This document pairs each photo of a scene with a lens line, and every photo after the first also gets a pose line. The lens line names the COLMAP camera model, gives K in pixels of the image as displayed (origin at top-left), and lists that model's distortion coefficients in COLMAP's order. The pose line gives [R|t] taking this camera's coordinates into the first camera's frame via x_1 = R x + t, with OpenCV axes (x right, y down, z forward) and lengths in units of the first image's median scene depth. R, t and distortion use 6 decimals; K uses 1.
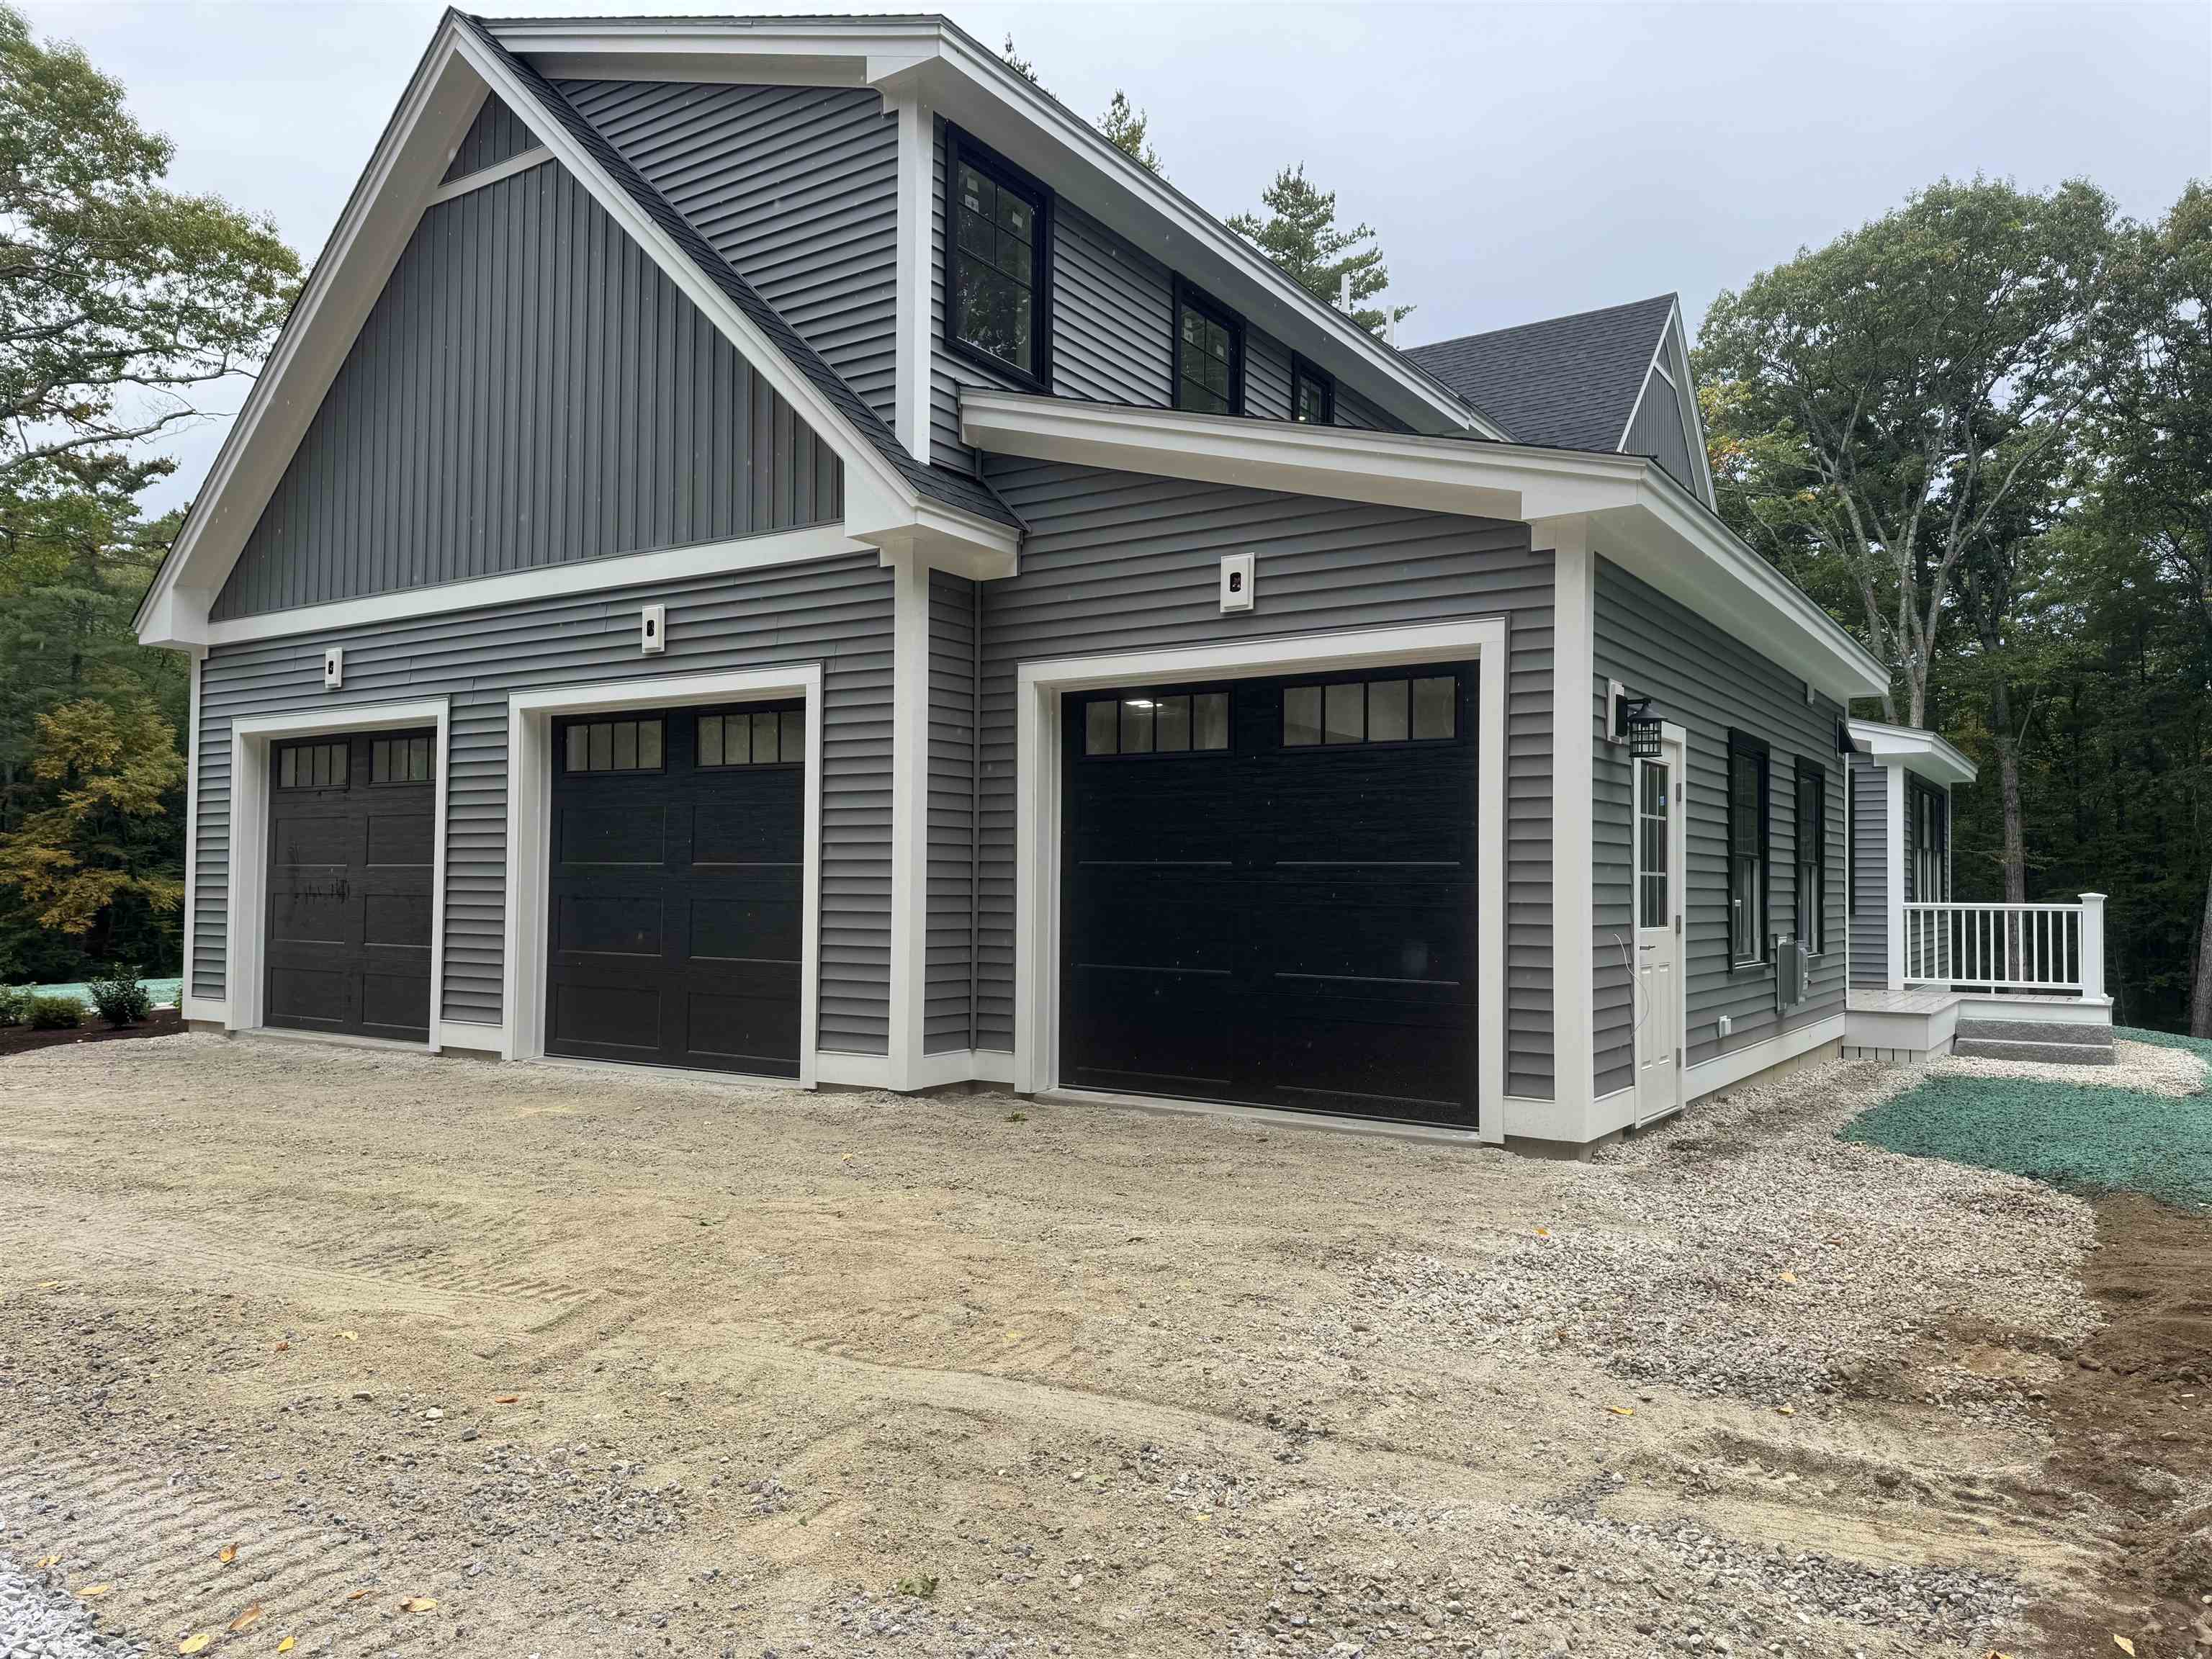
lens RADIAL K [[1575.9, 0, 1106.0], [0, 1575.9, 829.5], [0, 0, 1]] dist [0.008648, 0.003635]
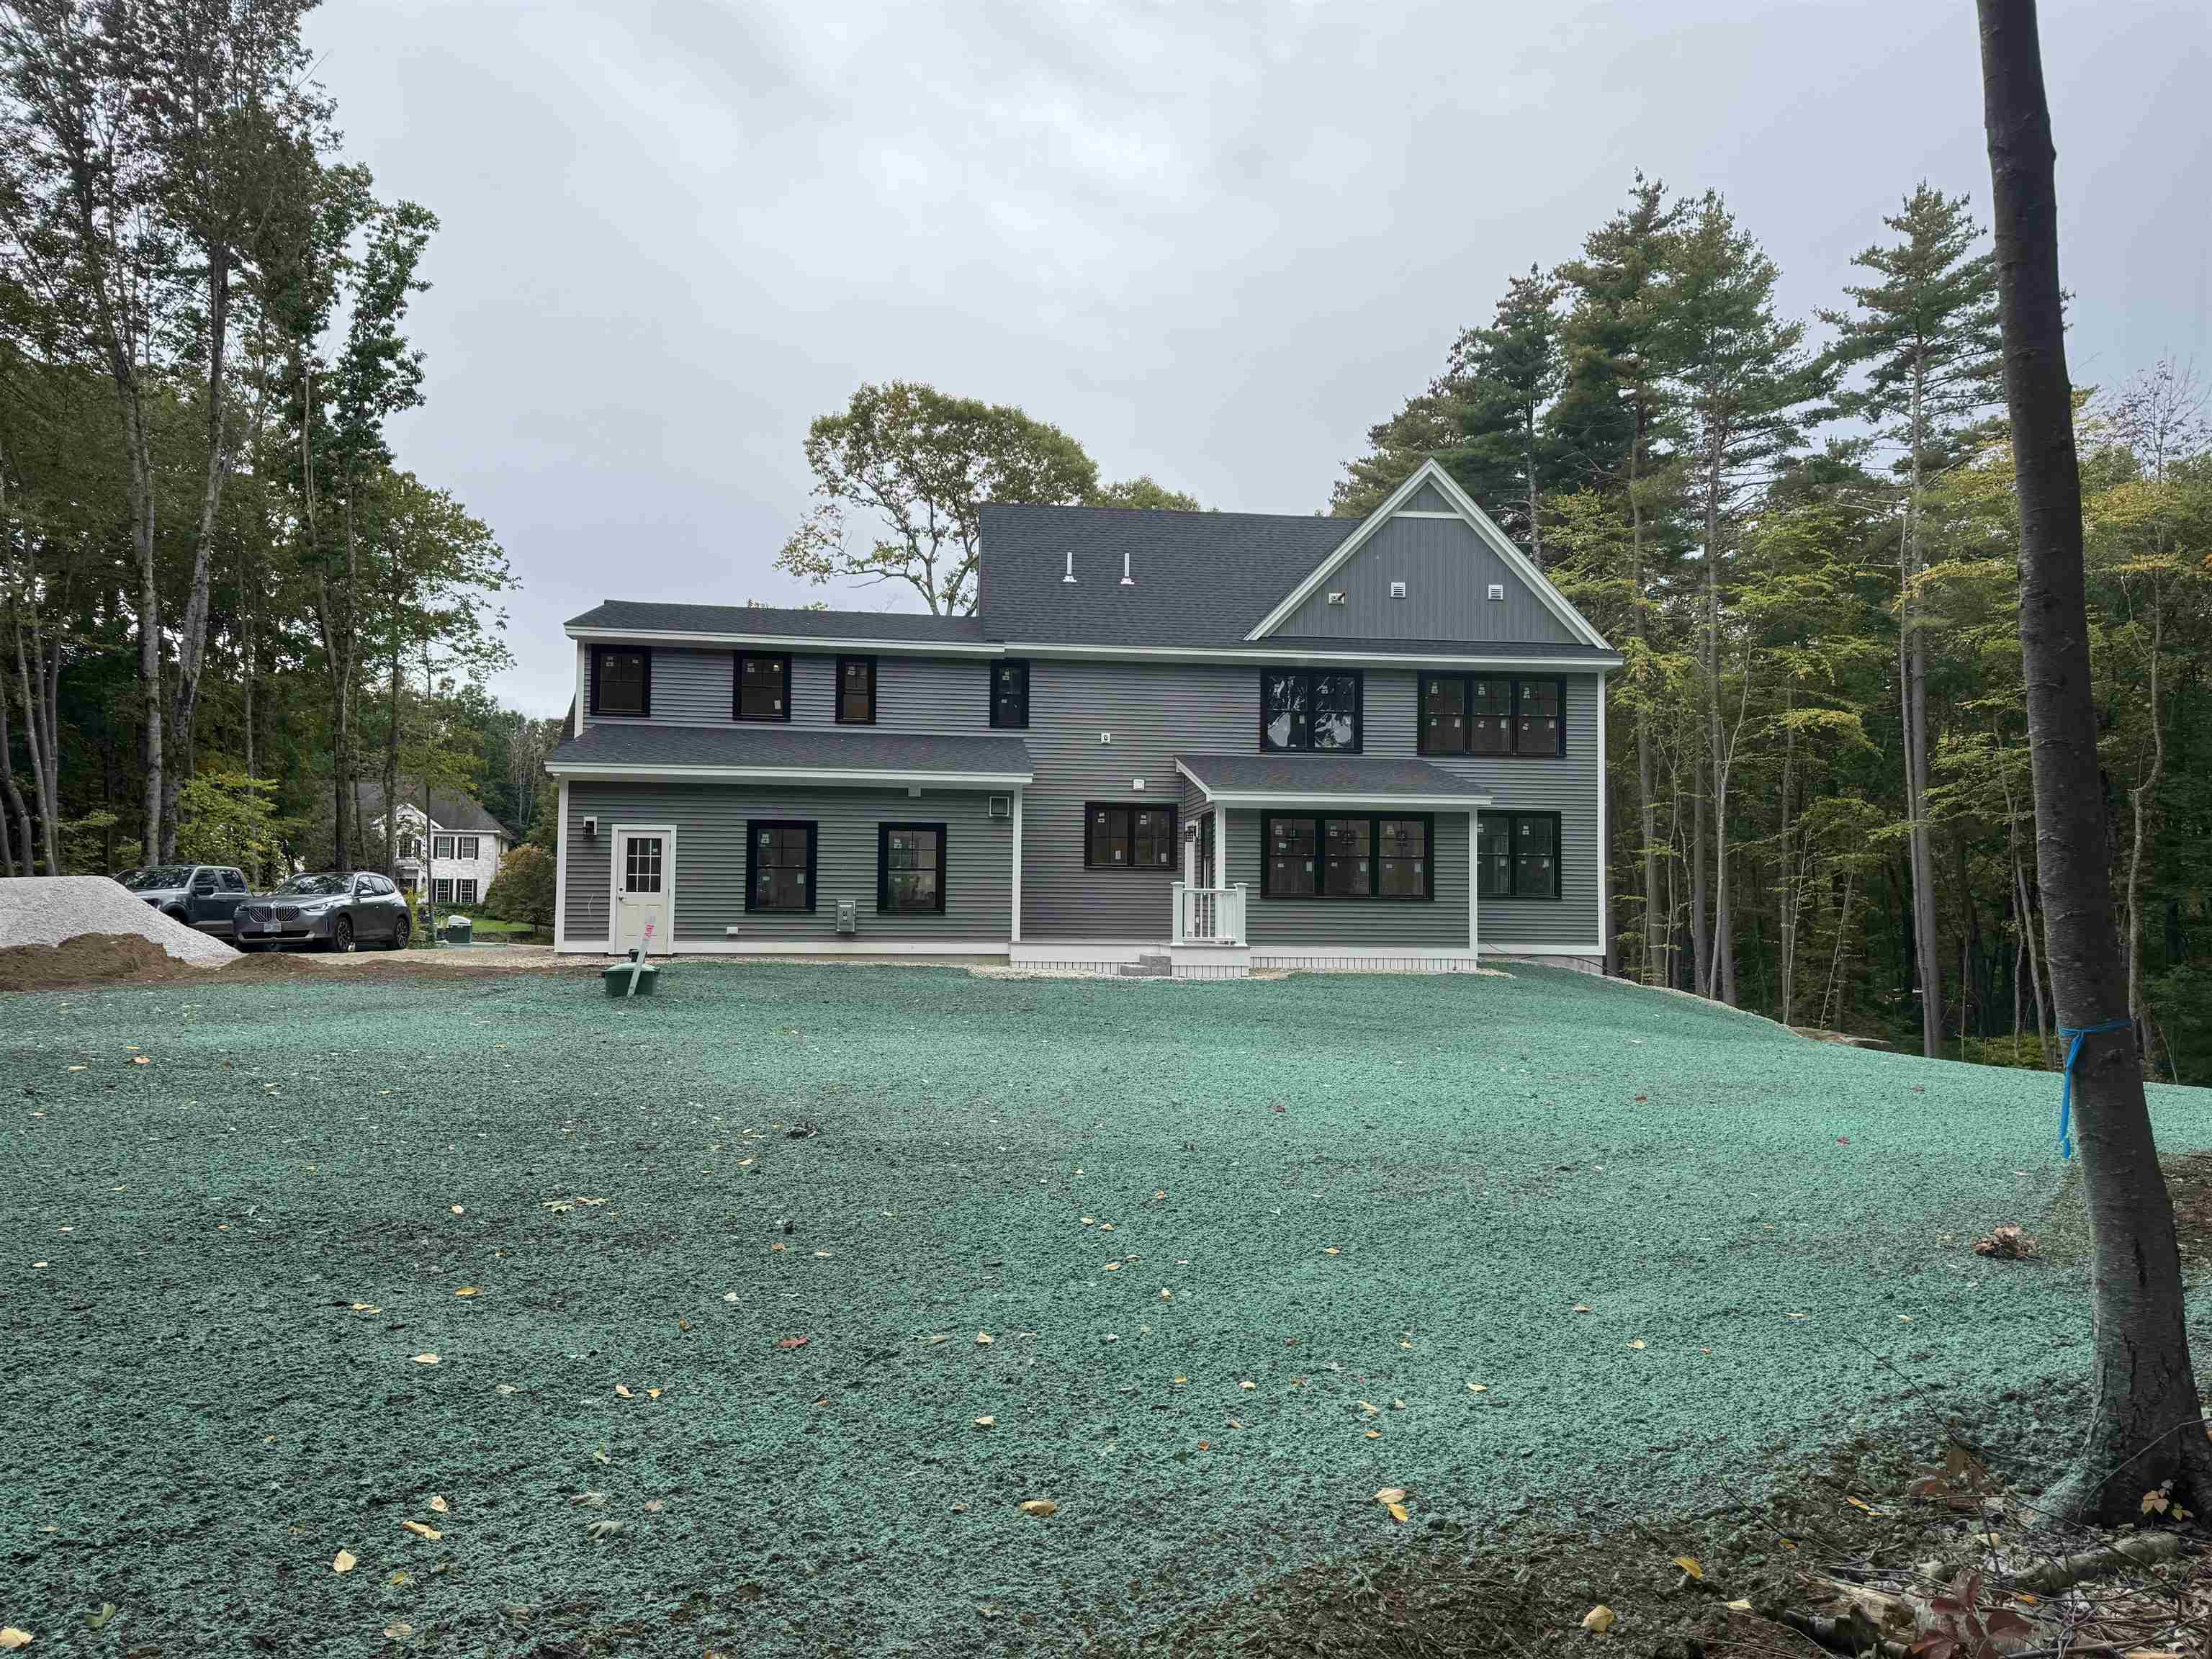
lens RADIAL K [[1533.3, 0, 1104.0], [0, 1533.3, 810.2], [0, 0, 1]] dist [0.119730, -0.183302]
pose [[0.638100, -0.054250, -0.768040, 0.659265], [0.030194, 0.998510, -0.045444, 0.013070], [0.769362, 0.005808, 0.638787, -0.050097]]
